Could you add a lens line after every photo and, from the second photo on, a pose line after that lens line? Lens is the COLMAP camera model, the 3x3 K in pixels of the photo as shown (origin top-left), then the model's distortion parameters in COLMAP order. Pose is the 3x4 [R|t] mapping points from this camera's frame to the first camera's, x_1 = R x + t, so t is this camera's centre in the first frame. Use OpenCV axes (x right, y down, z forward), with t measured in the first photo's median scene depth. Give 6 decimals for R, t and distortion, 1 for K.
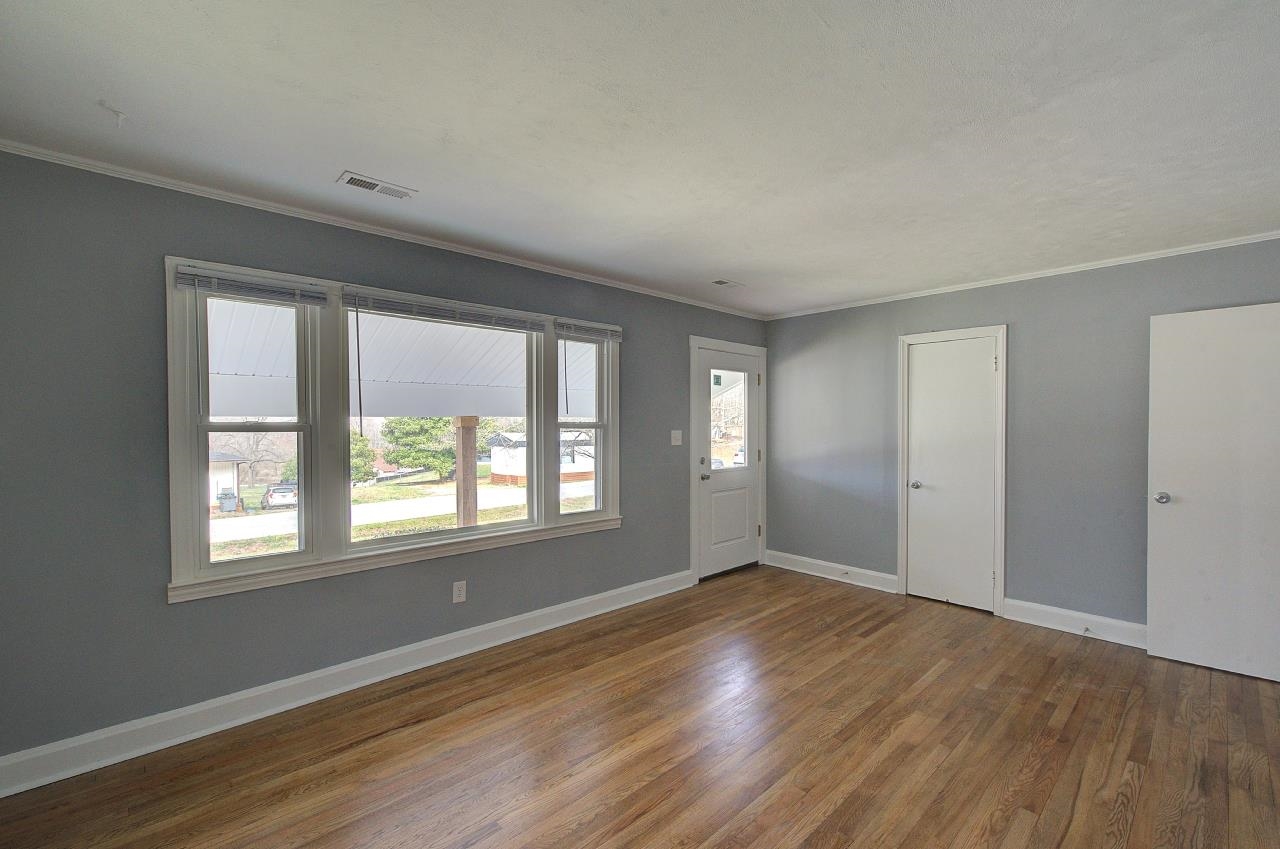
lens RADIAL K [[547.2, 0, 643.9], [0, 547.2, 433.8], [0, 0, 1]] dist [-0.004337, 0.002070]
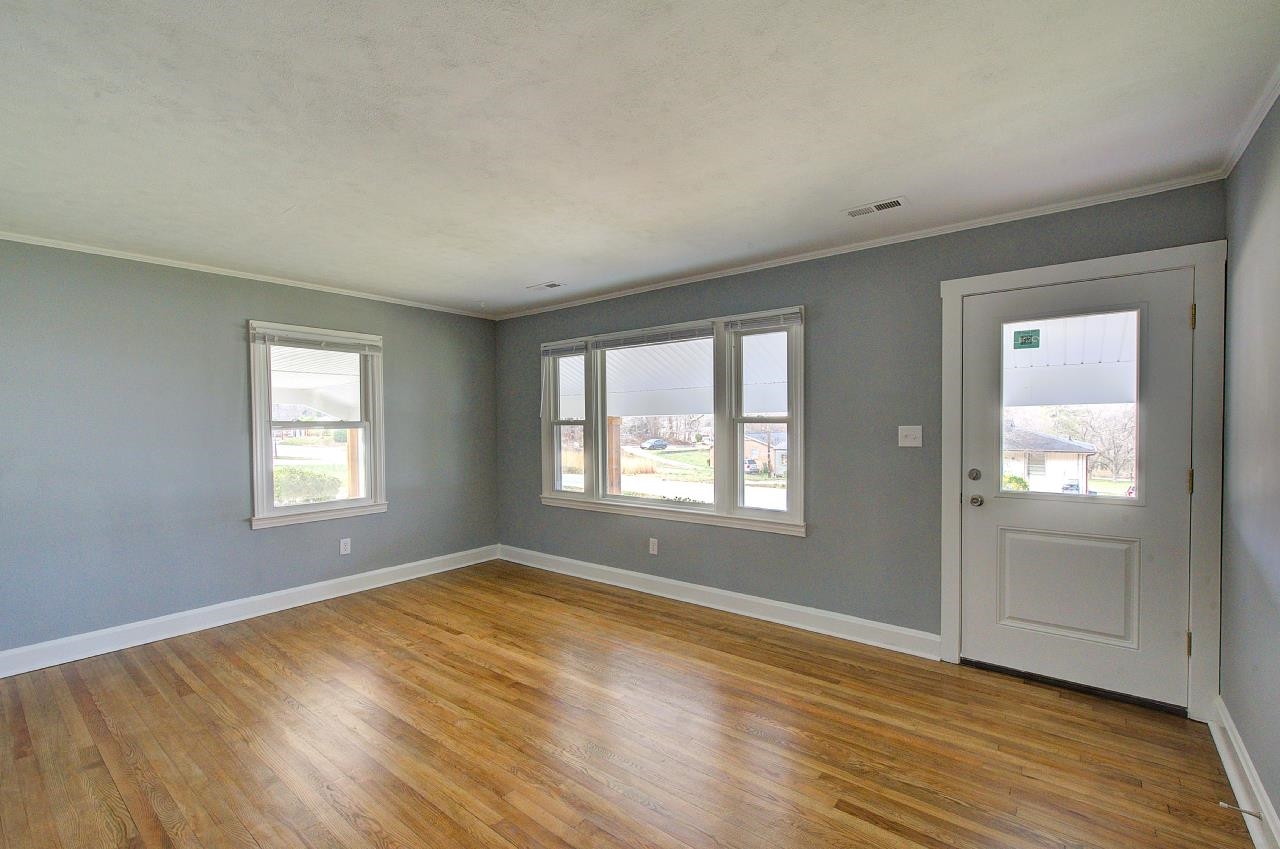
lens RADIAL K [[547.2, 0, 645.1], [0, 547.2, 435.9], [0, 0, 1]] dist [-0.004337, 0.002070]
pose [[0.146322, 0.029029, -0.988811, 0.784137], [-0.003004, 0.999578, 0.028901, -0.014226], [0.989232, -0.001258, 0.146348, 0.629965]]
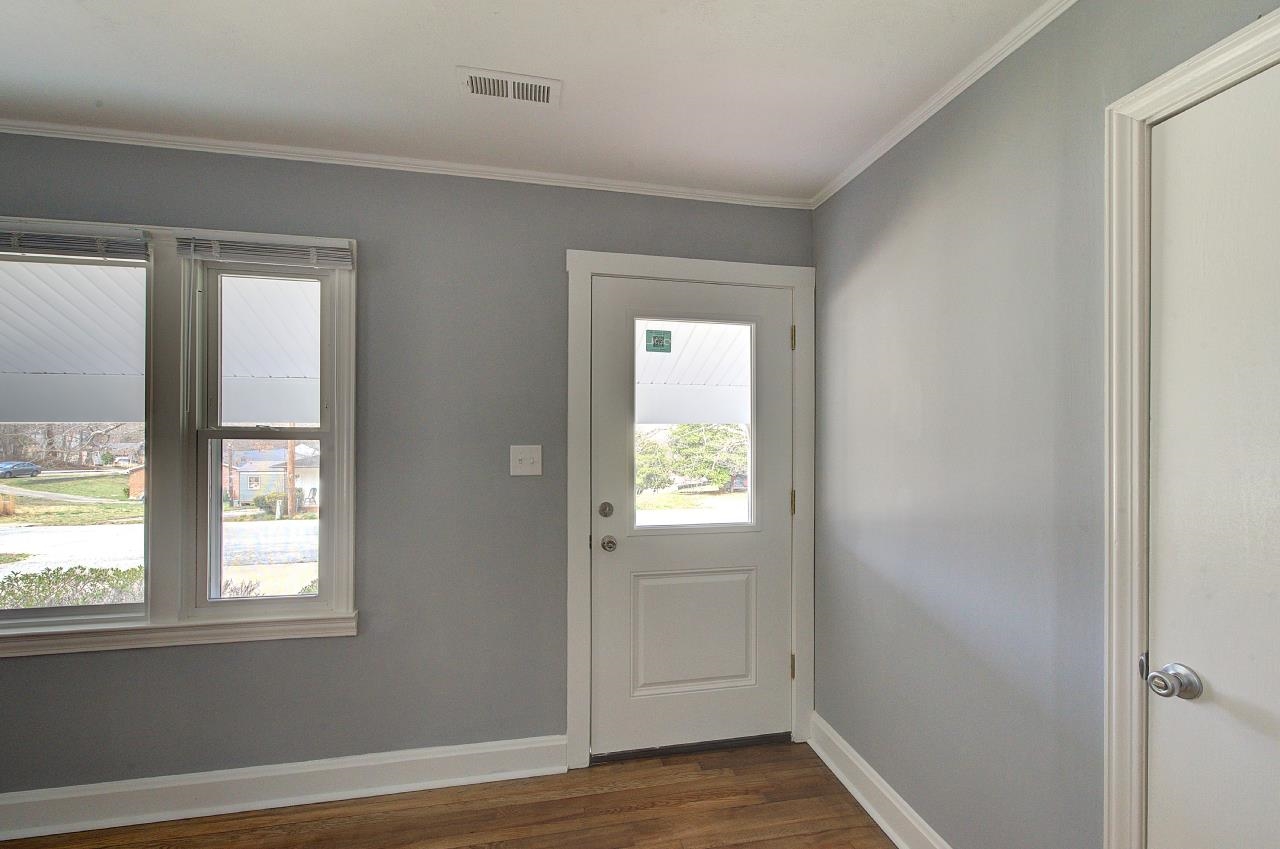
lens RADIAL K [[547.2, 0, 645.8], [0, 547.2, 436.9], [0, 0, 1]] dist [-0.004337, 0.002070]
pose [[0.853026, 0.008052, -0.521807, 0.452837], [-0.013804, 0.999879, -0.007138, -0.013516], [0.521686, 0.013292, 0.853034, 0.715697]]
